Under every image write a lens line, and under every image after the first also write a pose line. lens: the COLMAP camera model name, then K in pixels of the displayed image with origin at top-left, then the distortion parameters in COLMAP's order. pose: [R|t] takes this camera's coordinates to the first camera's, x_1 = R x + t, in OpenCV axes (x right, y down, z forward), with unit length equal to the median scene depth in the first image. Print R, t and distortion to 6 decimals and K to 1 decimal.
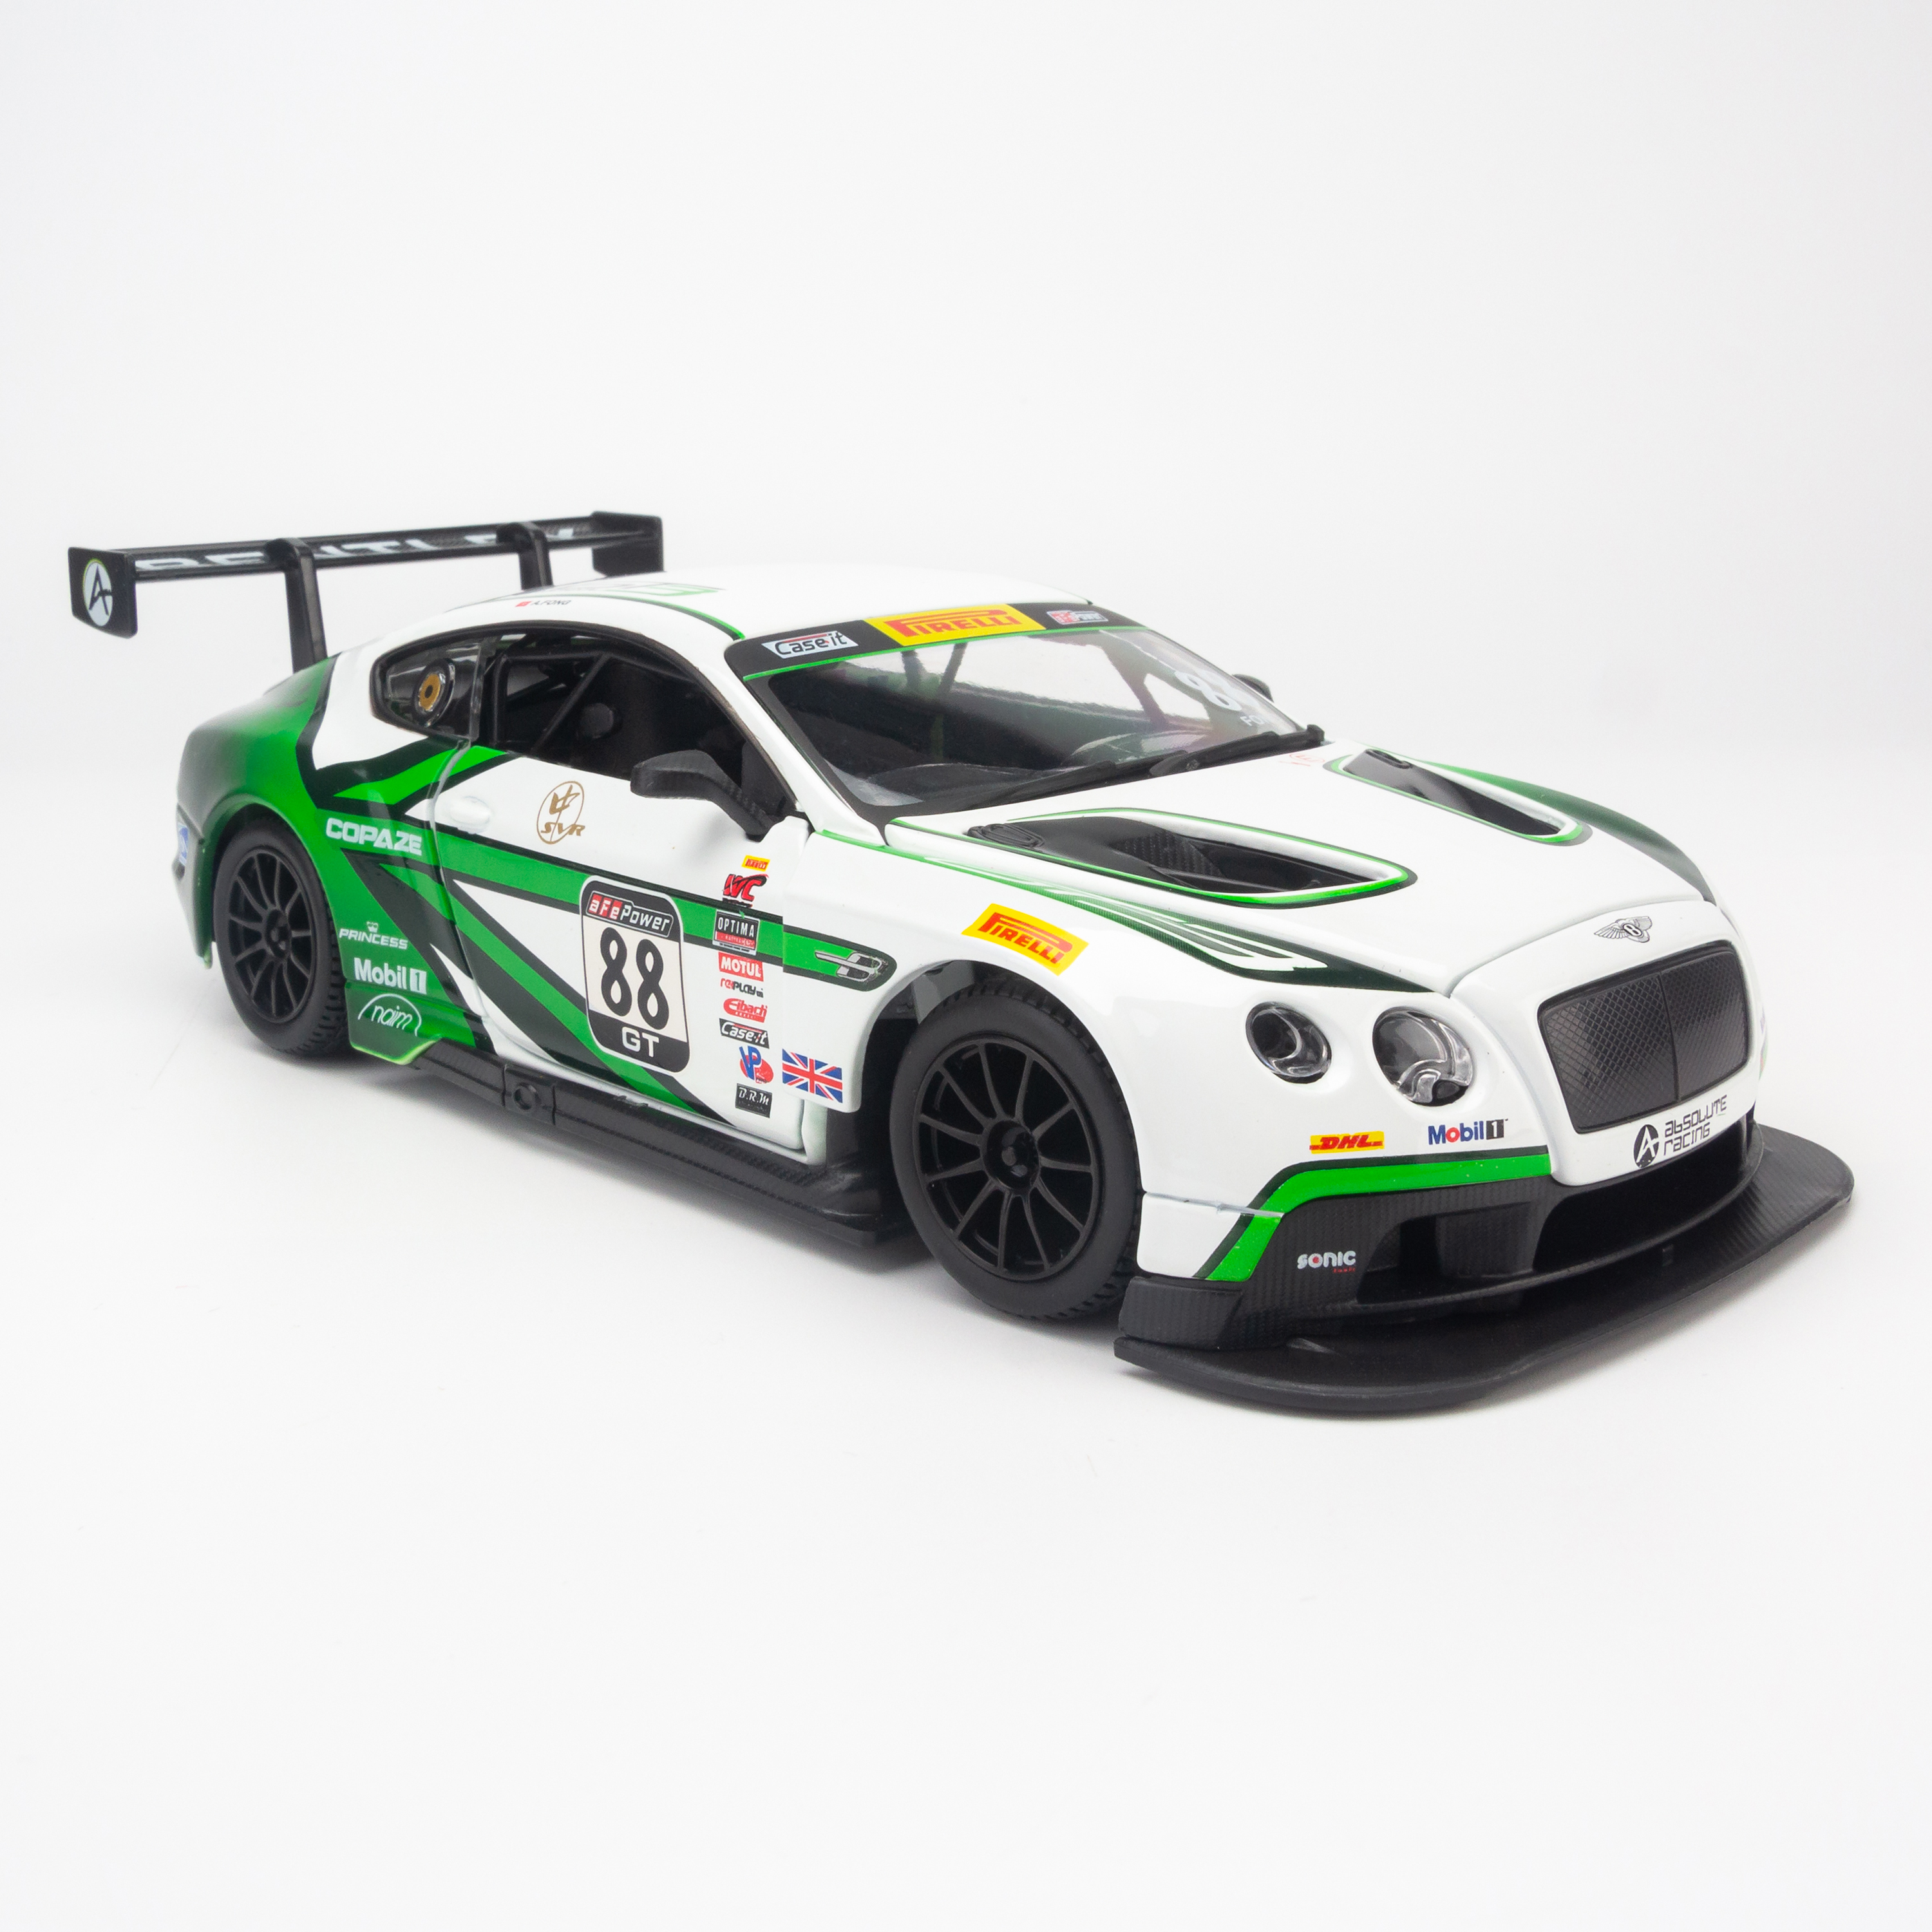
lens RADIAL K [[2504.9, 0, 1006.6], [0, 2504.9, 962.1], [0, 0, 1]] dist [-0.258475, 0.406574]
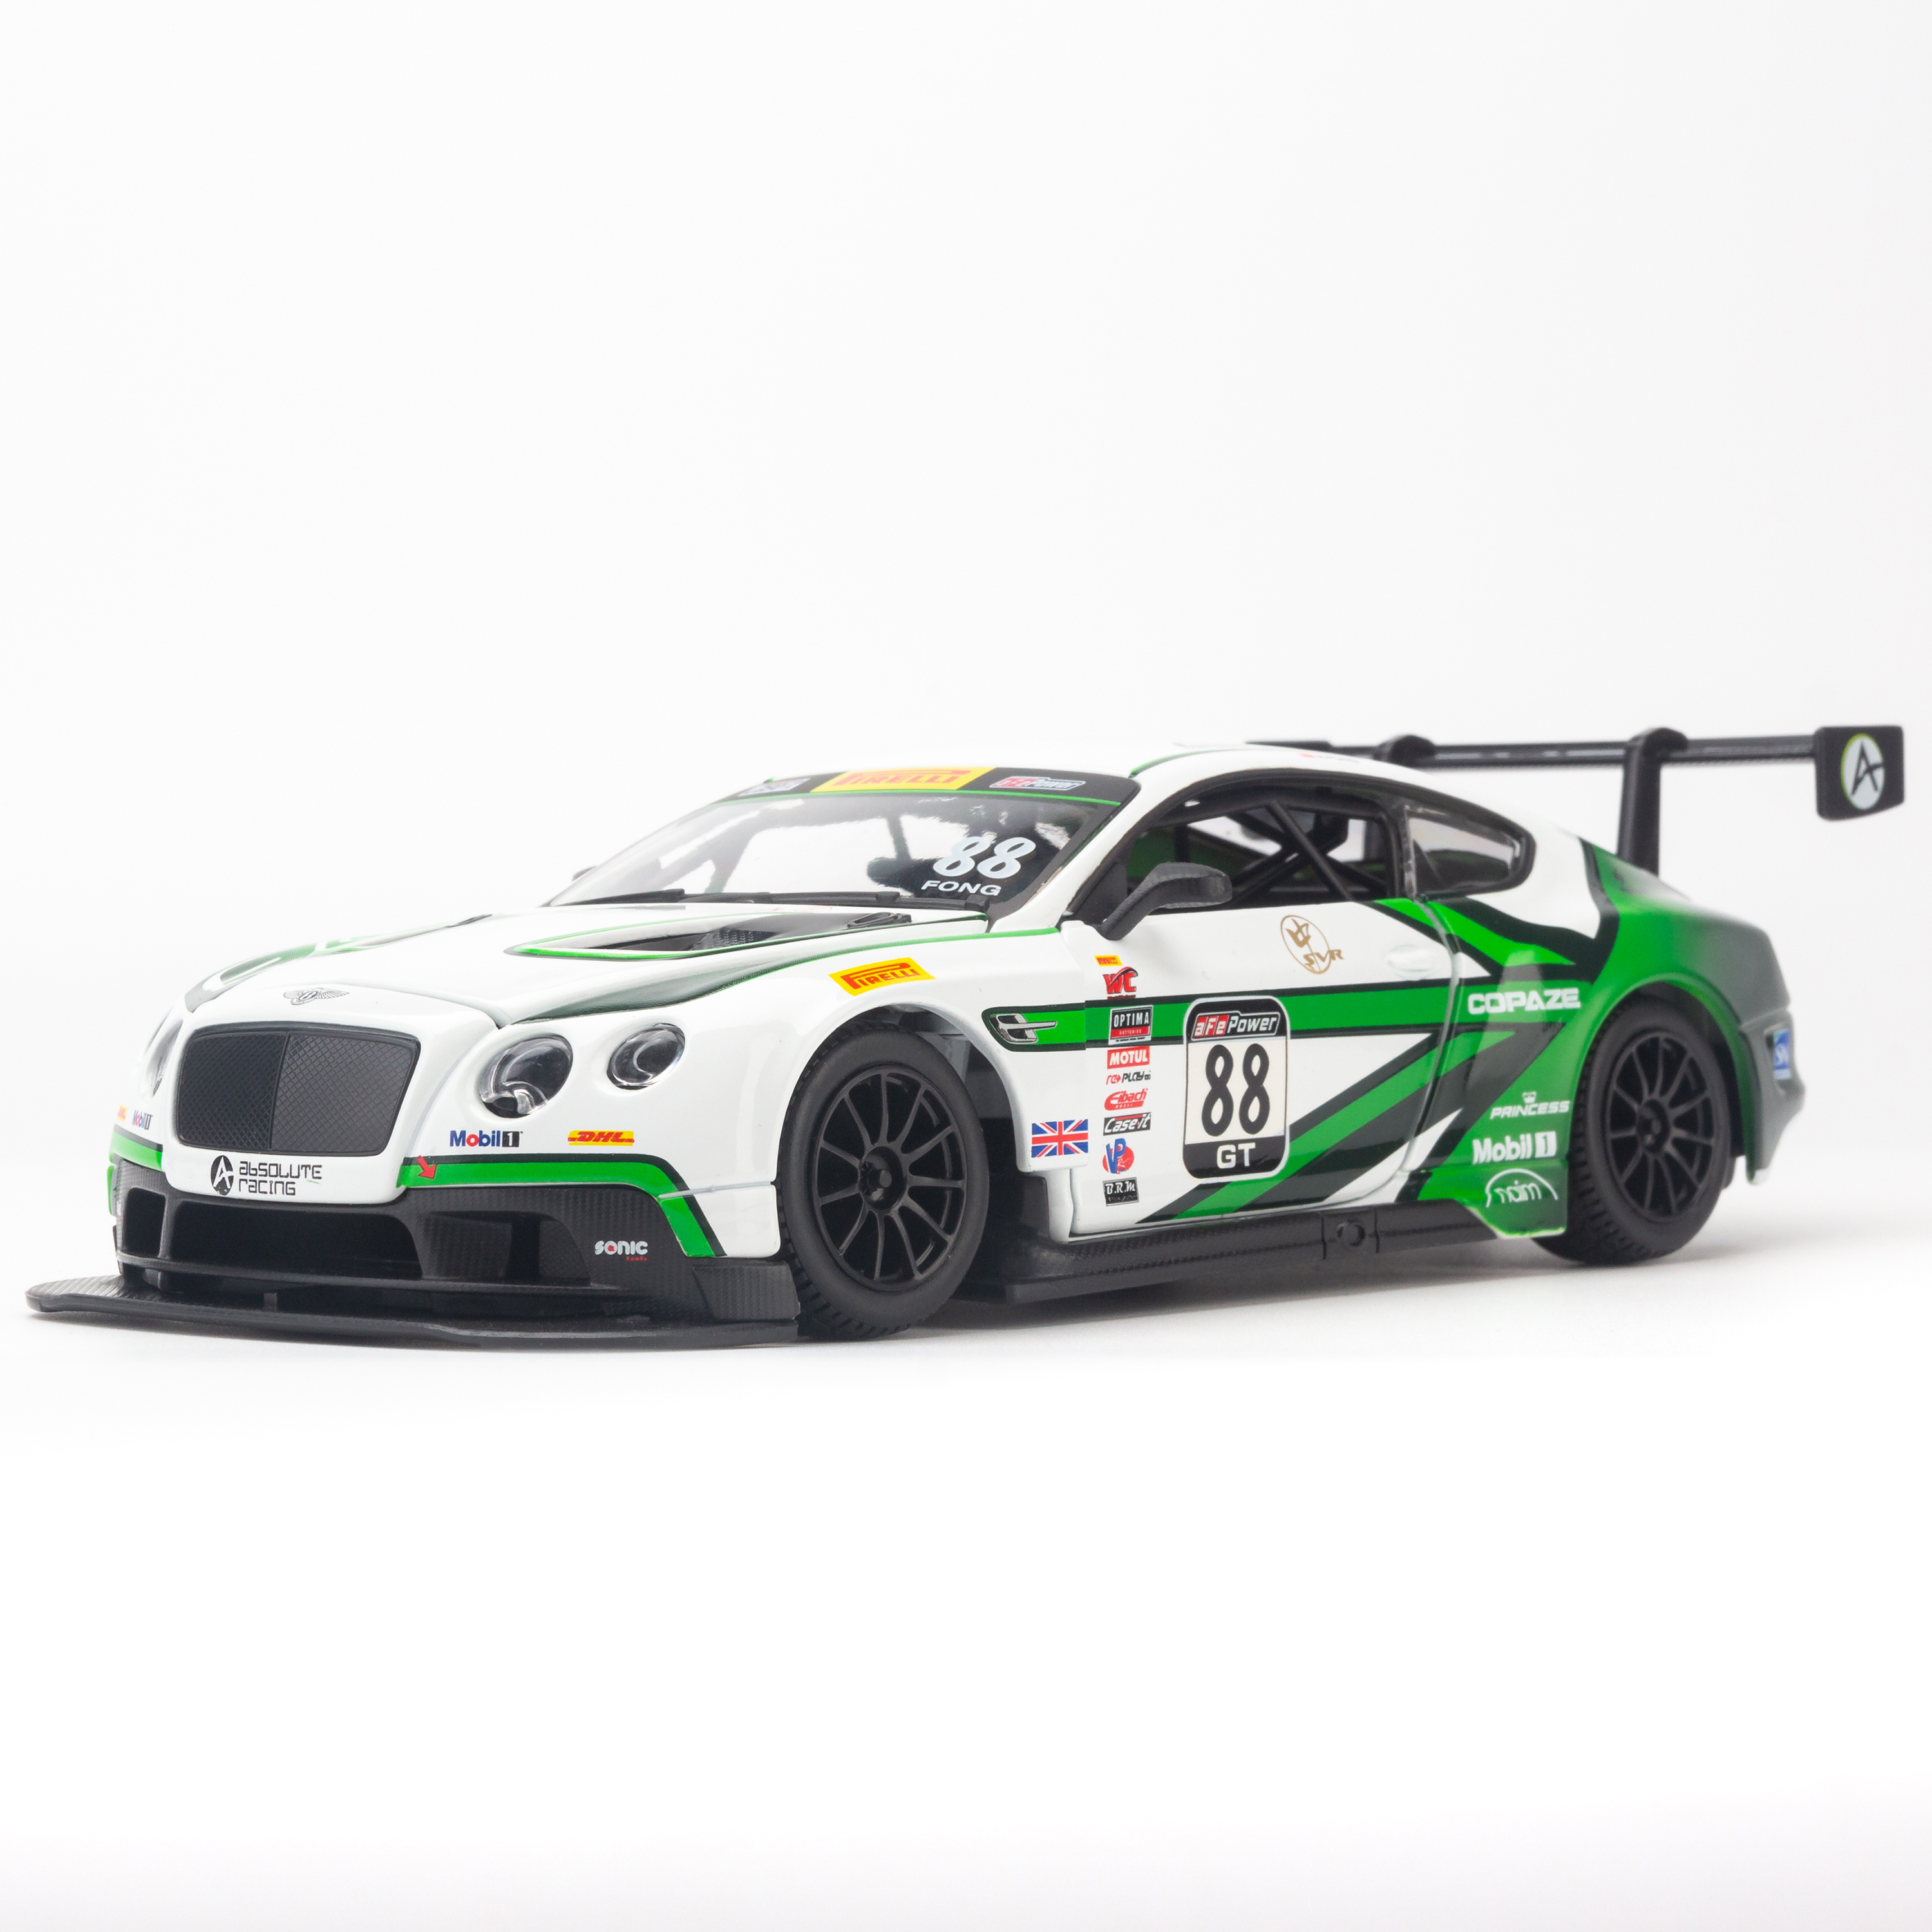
lens RADIAL K [[5497.6, 0, 966.0], [0, 5497.6, 966.0], [0, 0, 1]] dist [-0.051167, 2.057320]
pose [[0.051838, 0.030944, -0.998176, 2.401745], [-0.228332, 0.973411, 0.018319, -0.122241], [0.972202, 0.226966, 0.057525, 1.008054]]
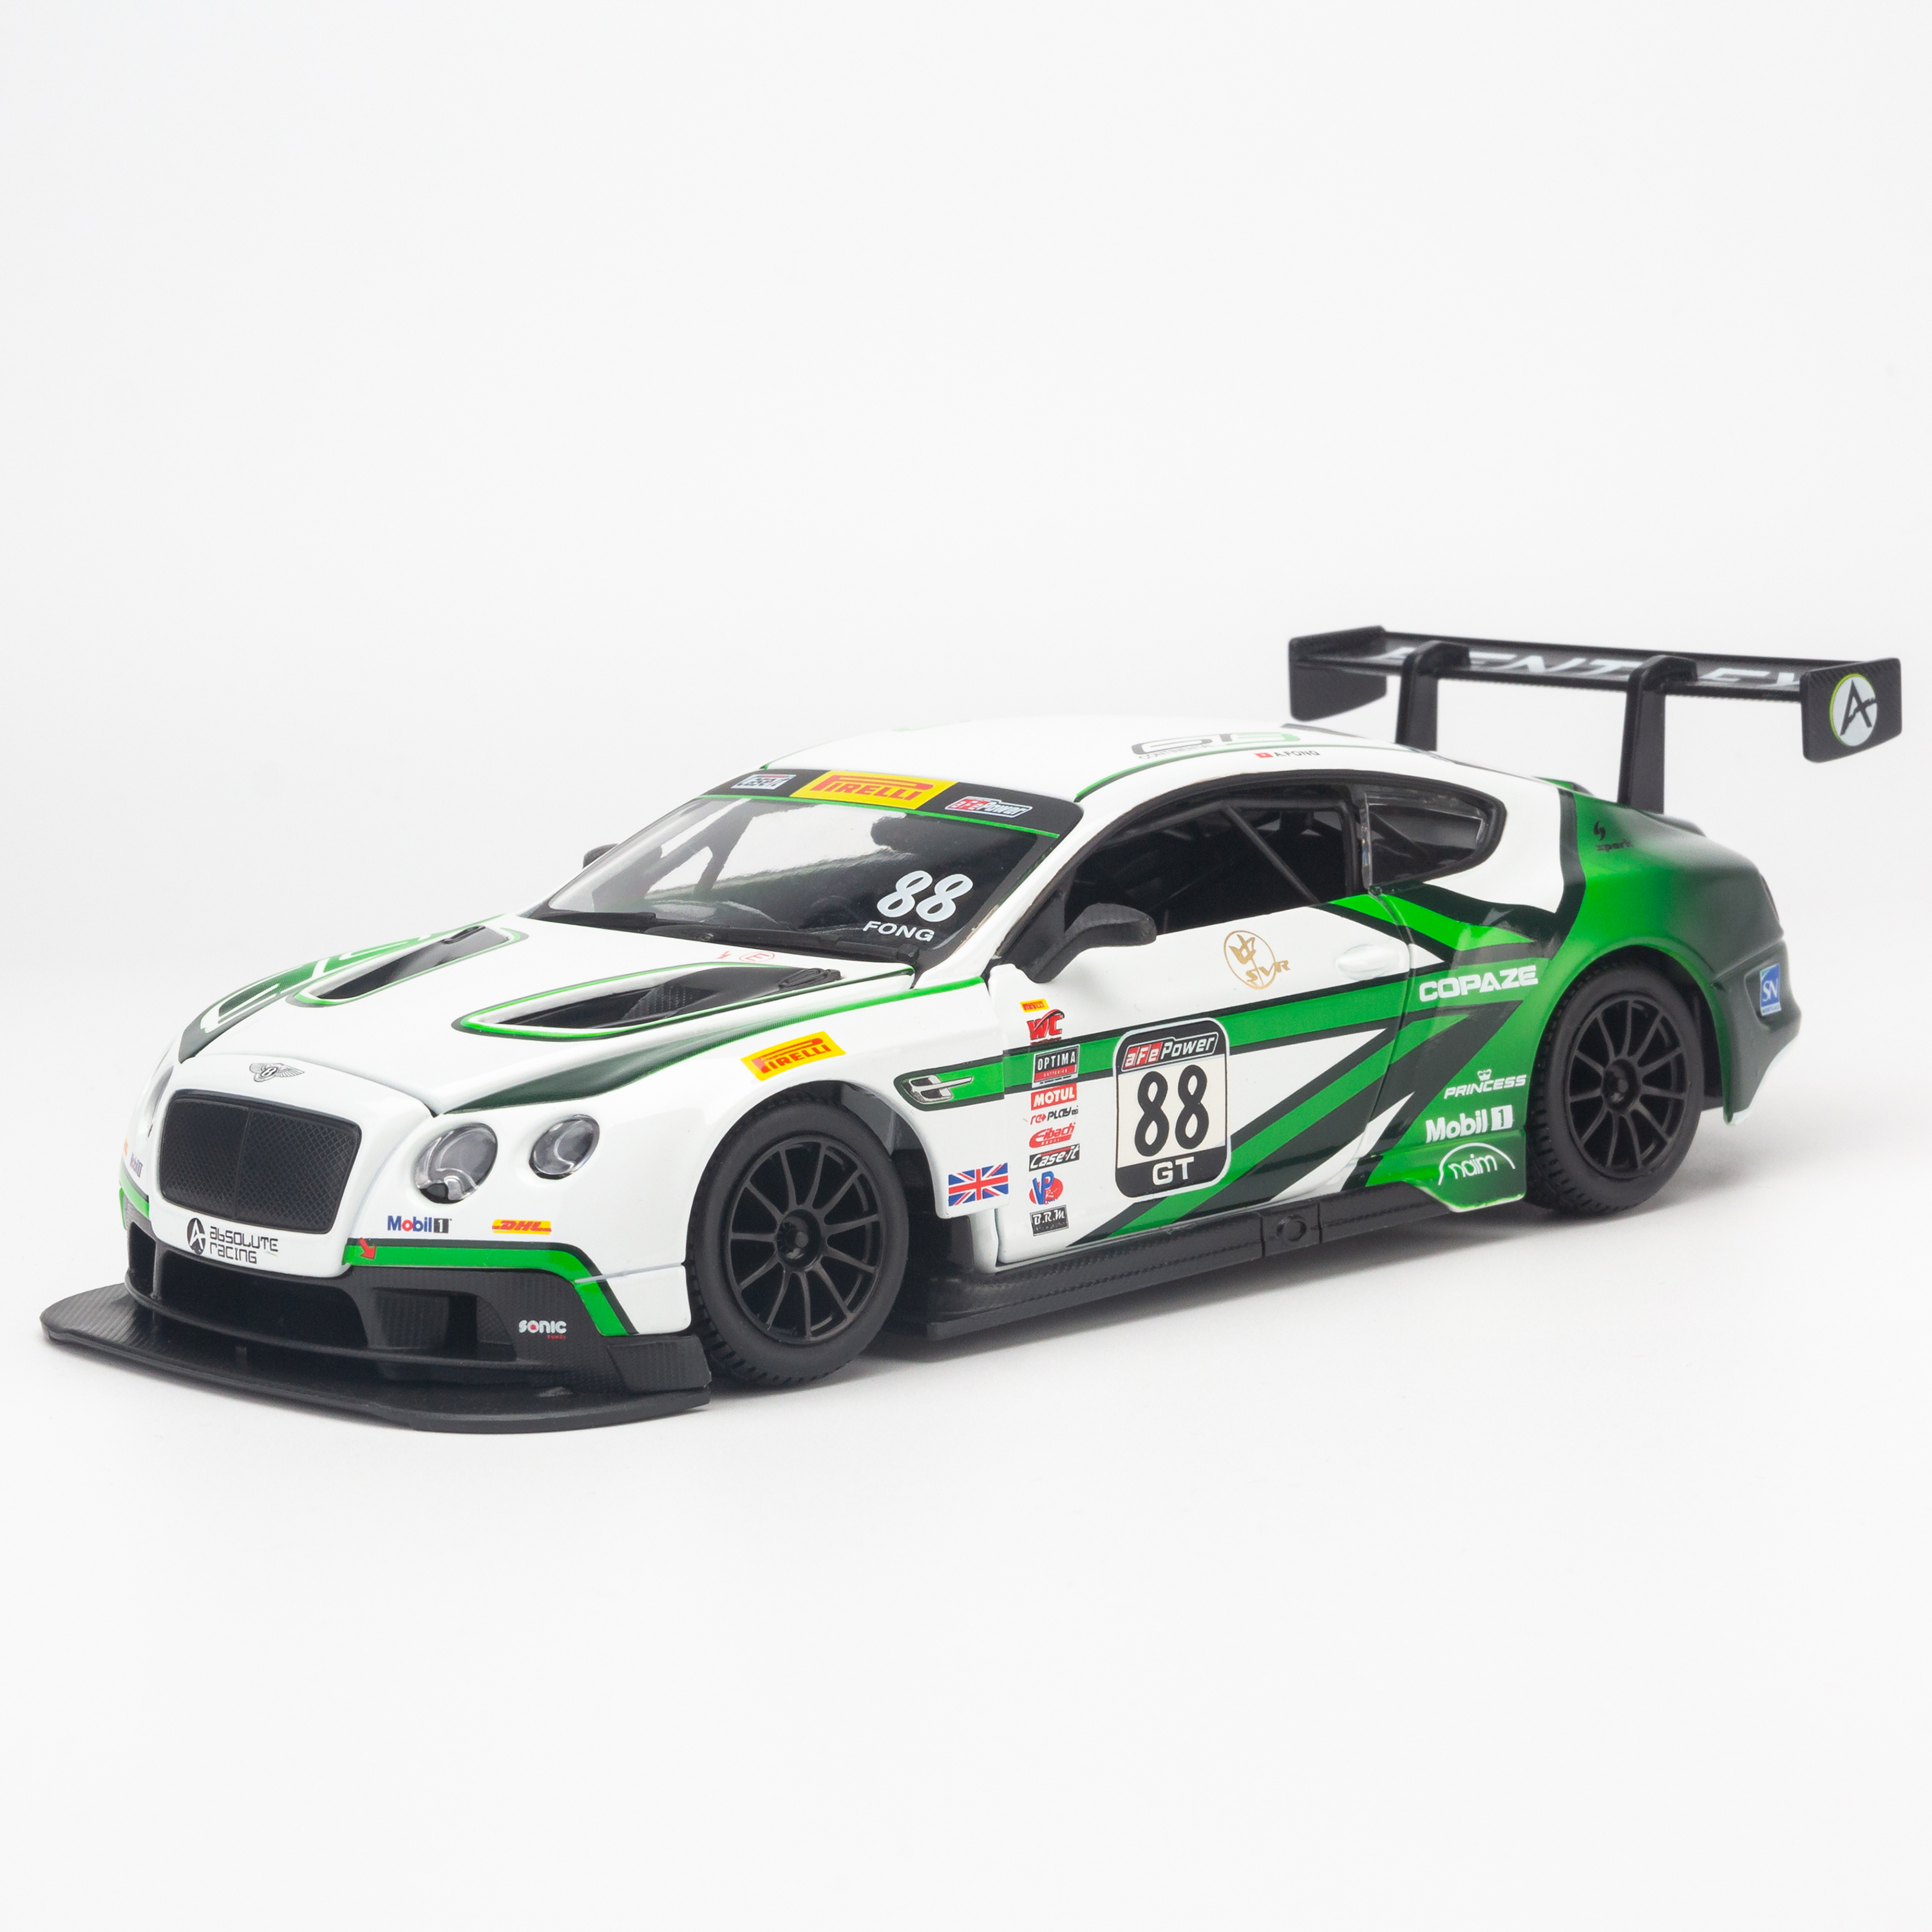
lens RADIAL K [[5955.5, 0, 1042.2], [0, 5955.5, 962.7], [0, 0, 1]] dist [-0.021285, 1.173421]
pose [[-0.032456, 0.156271, -0.987181, 2.709750], [-0.209407, 0.964716, 0.159599, -0.530427], [0.977290, 0.211903, 0.001413, 1.191447]]
